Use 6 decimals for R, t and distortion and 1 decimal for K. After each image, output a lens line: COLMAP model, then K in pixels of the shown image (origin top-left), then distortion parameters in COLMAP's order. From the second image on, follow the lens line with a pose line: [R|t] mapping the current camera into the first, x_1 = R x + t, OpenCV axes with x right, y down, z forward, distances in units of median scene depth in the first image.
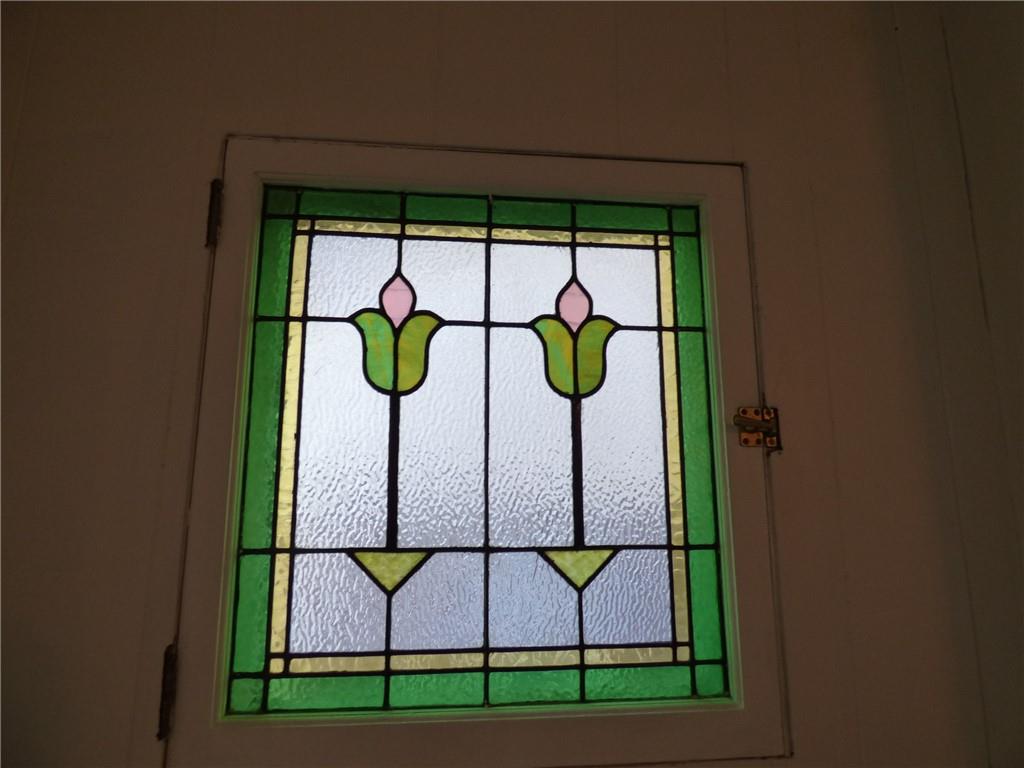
lens RADIAL K [[623.8, 0, 513.2], [0, 623.8, 379.8], [0, 0, 1]] dist [-0.016898, -0.004573]
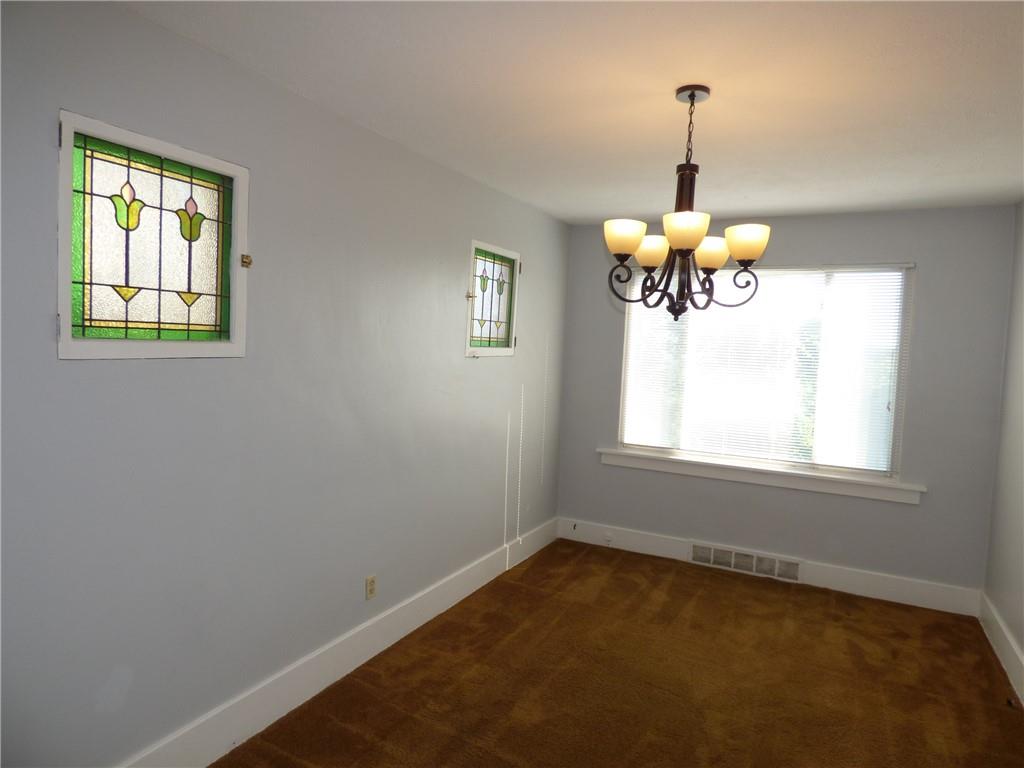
lens RADIAL K [[623.8, 0, 512.4], [0, 623.8, 380.8], [0, 0, 1]] dist [-0.016898, -0.004573]
pose [[0.556254, -0.027311, 0.830564, -1.480419], [-0.201415, 0.965228, 0.166632, -0.127249], [-0.806234, -0.259978, 0.531411, -1.900138]]
